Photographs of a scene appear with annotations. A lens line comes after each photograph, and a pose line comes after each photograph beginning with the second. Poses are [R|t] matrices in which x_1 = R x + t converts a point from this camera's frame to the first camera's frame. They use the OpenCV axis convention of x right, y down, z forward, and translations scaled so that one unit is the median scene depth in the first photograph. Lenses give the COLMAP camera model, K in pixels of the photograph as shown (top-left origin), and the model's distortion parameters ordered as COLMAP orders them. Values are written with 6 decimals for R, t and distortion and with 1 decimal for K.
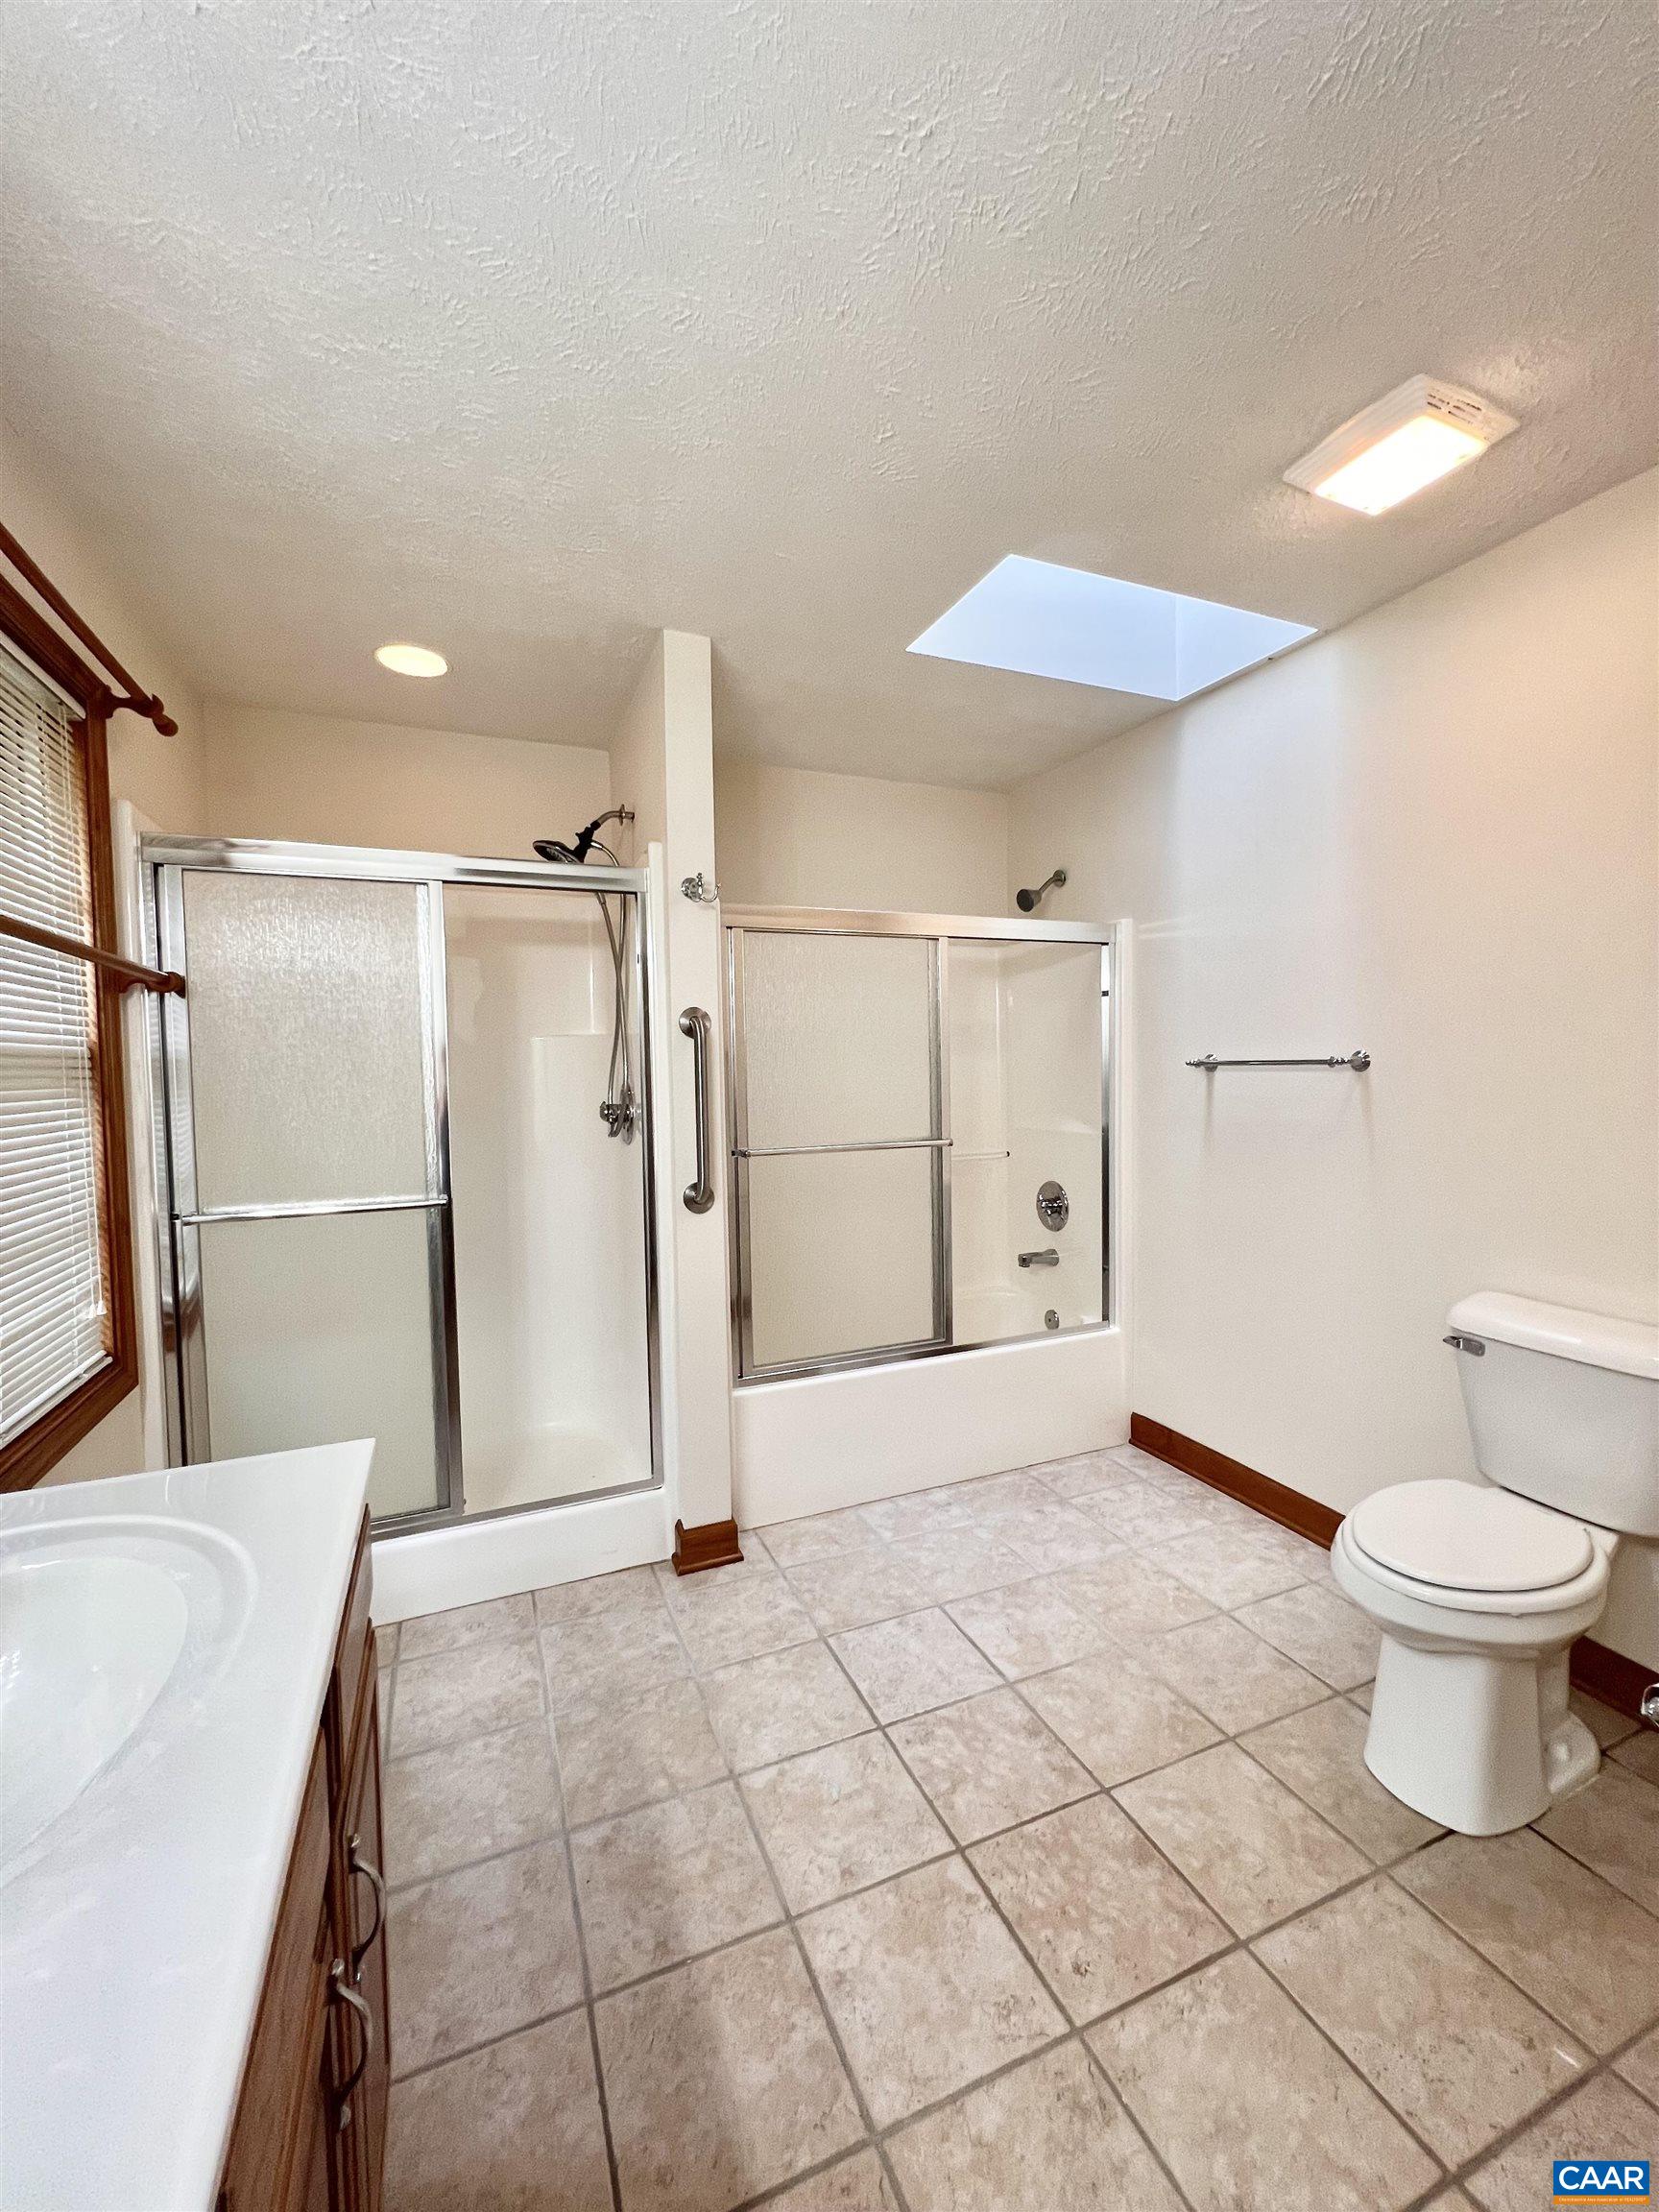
lens RADIAL K [[883.9, 0, 823.0], [0, 883.9, 1105.4], [0, 0, 1]] dist [-0.002634, 0.001014]
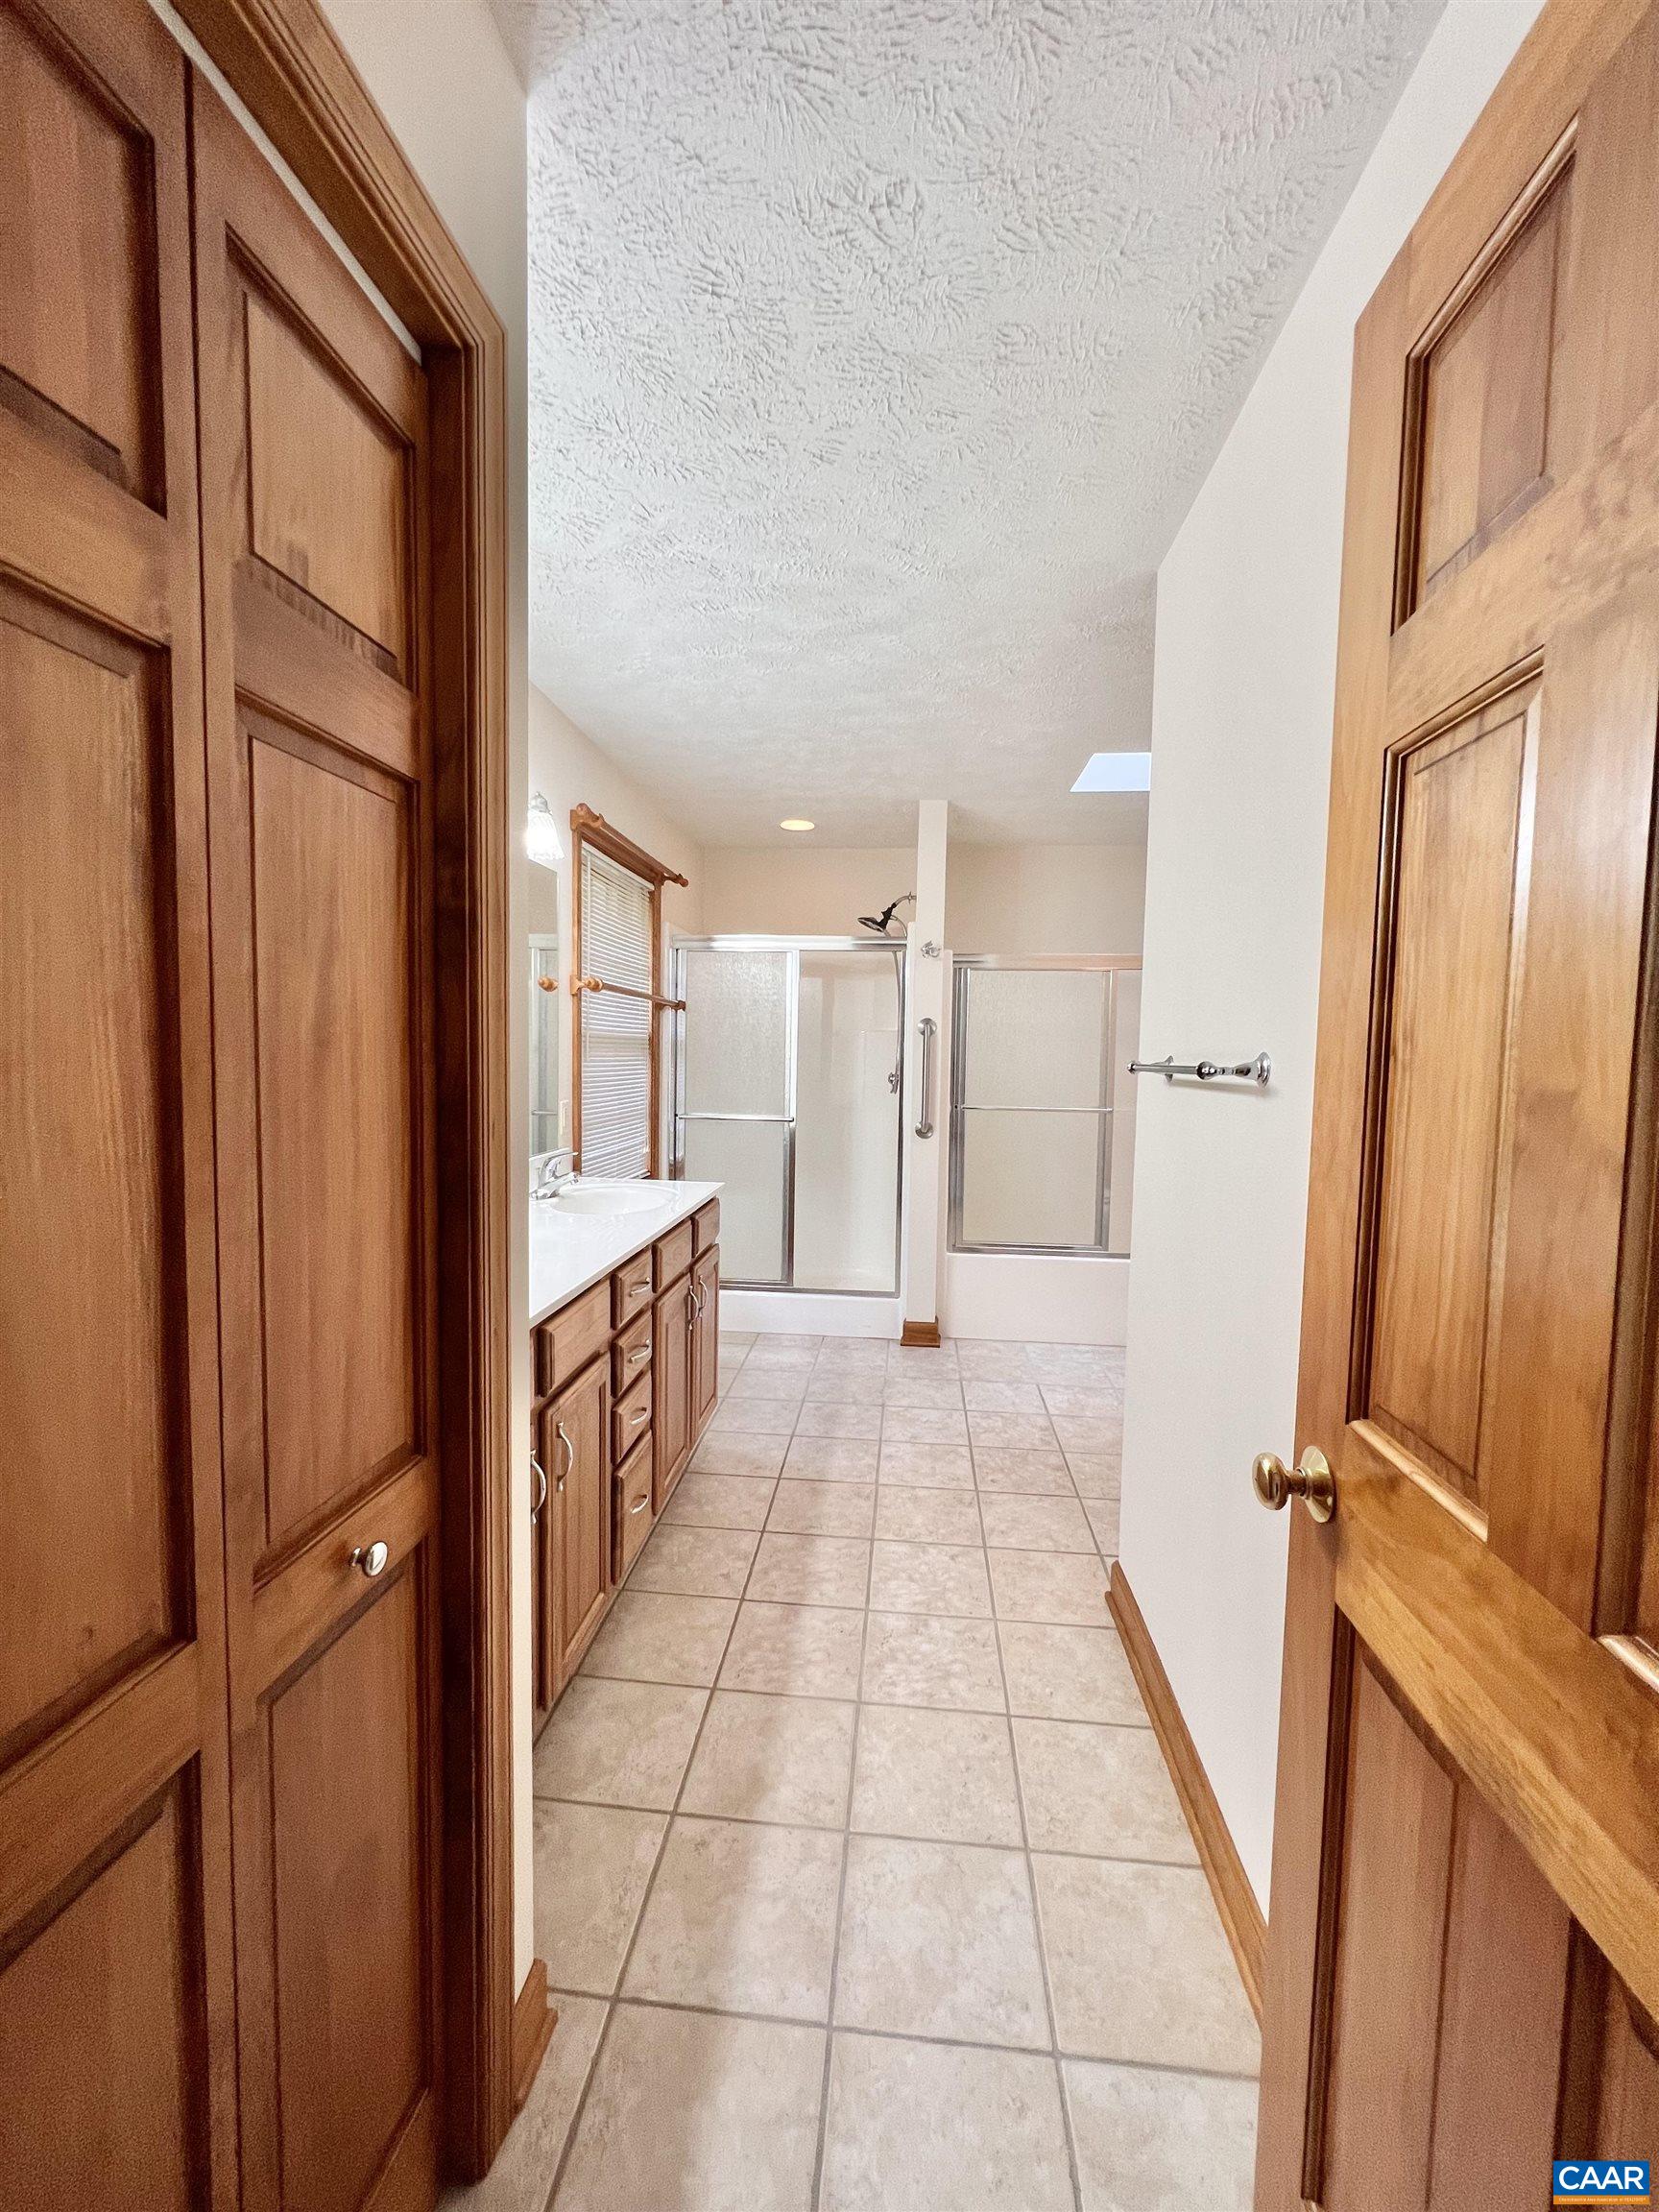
lens RADIAL K [[883.9, 0, 818.5], [0, 883.9, 1113.5], [0, 0, 1]] dist [-0.002634, 0.001014]
pose [[0.877597, 0.066158, -0.474812, 0.546834], [-0.054629, 0.997781, 0.038055, 0.021345], [0.476276, -0.007458, 0.879264, -0.671518]]
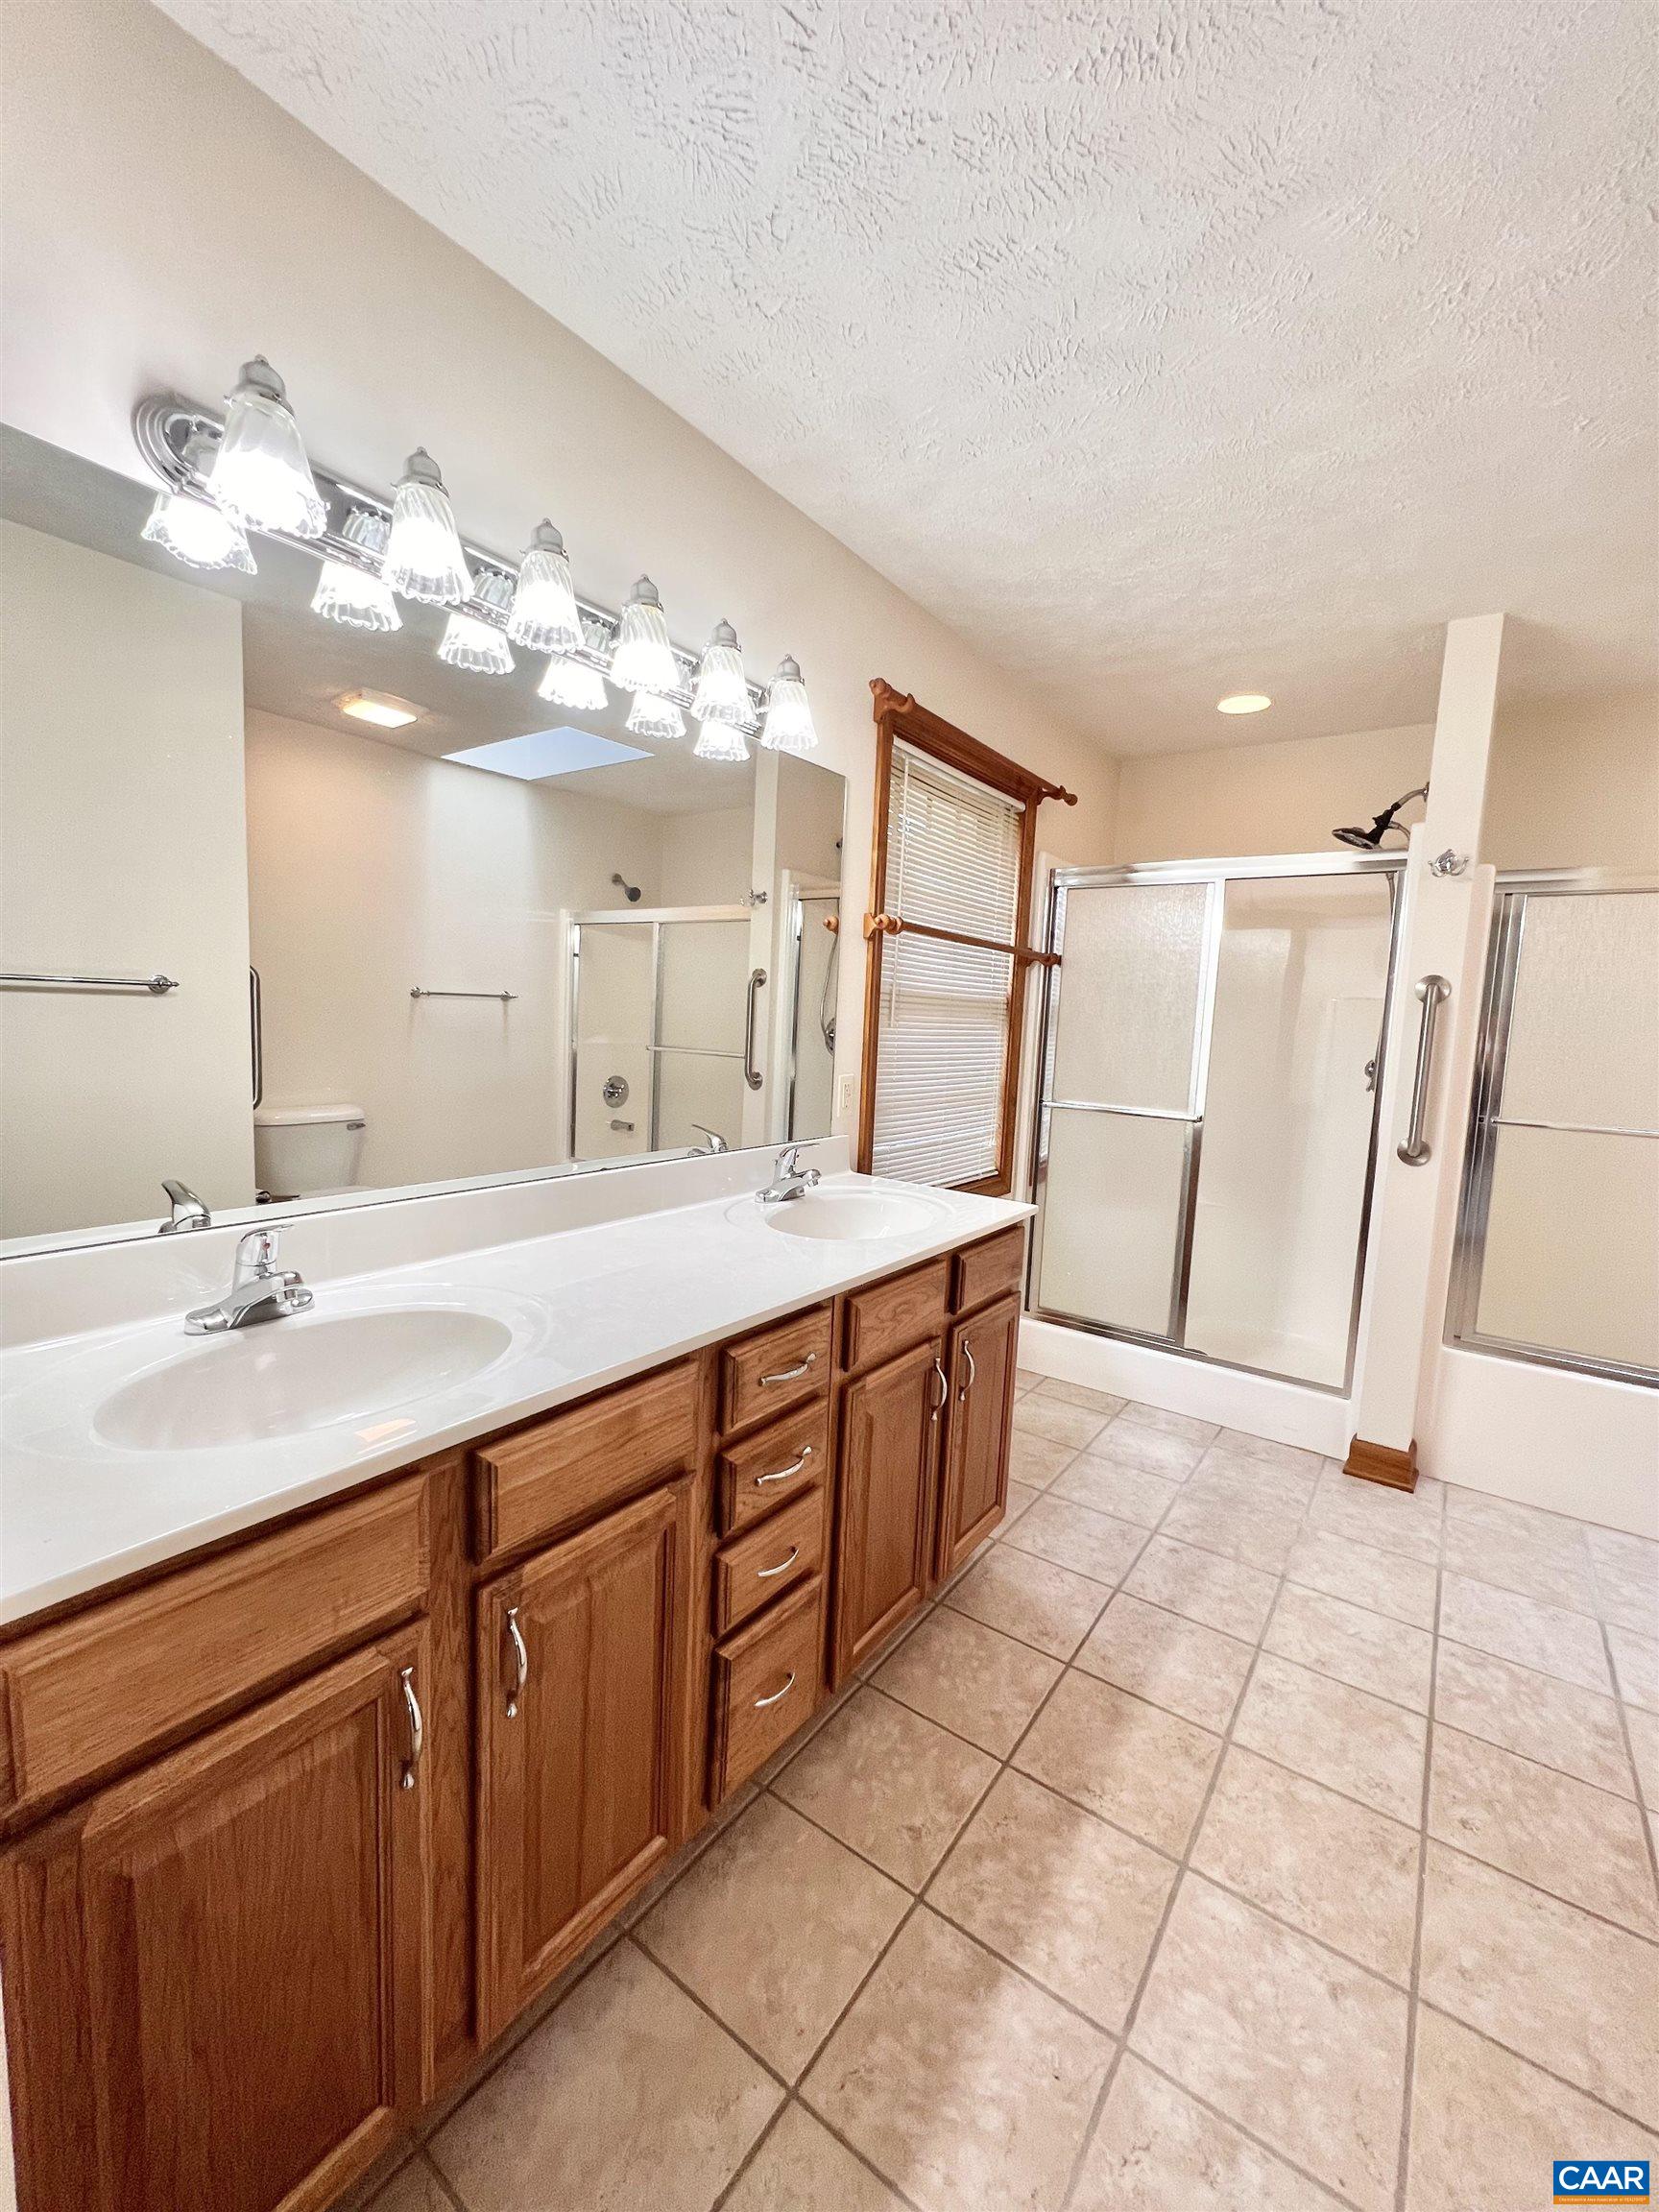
lens RADIAL K [[884.4, 0, 826.7], [0, 884.4, 1107.9], [0, 0, 1]] dist [-0.005198, 0.001101]
pose [[0.519255, 0.130633, -0.844576, 0.440688], [-0.090859, 0.991086, 0.097433, 0.012530], [0.849776, 0.026145, 0.526496, -0.208622]]
